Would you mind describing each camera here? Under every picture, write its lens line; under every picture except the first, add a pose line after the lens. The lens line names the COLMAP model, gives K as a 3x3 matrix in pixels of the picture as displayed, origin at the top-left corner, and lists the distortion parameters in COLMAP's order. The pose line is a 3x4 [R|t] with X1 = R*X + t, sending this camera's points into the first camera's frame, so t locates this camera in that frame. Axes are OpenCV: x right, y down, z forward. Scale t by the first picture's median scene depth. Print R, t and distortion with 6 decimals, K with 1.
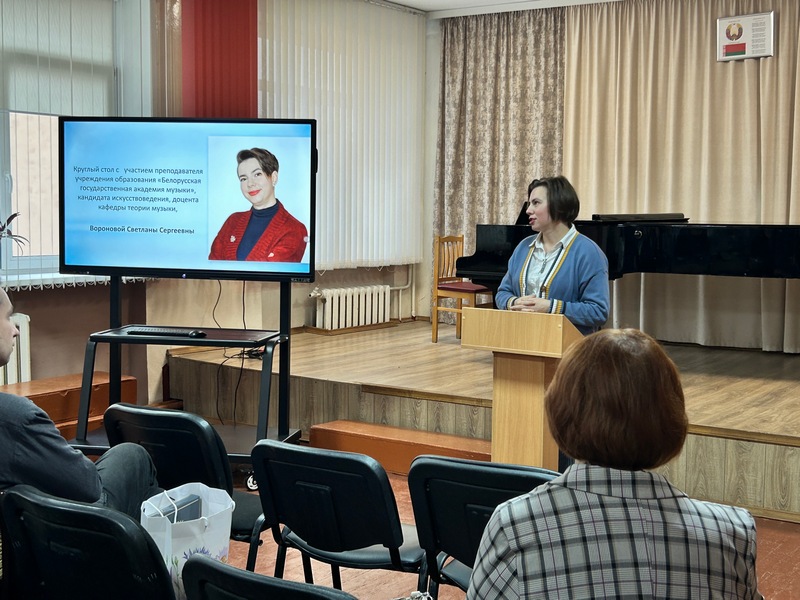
lens RADIAL K [[1089.1, 0, 395.6], [0, 1089.1, 284.1], [0, 0, 1]] dist [0.203413, -0.584880]
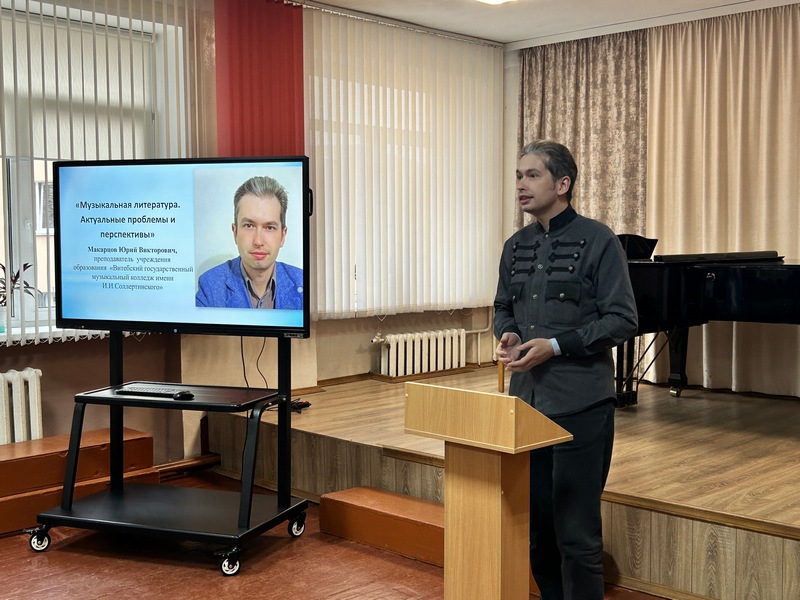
lens RADIAL K [[985.4, 0, 400.0], [0, 985.4, 300.0], [0, 0, 1]] dist [0.171450, -0.421781]
pose [[0.985942, -0.006202, -0.166972, 0.086808], [0.004262, 0.999919, -0.011974, -0.014755], [0.167033, 0.011094, 0.985889, 0.138955]]
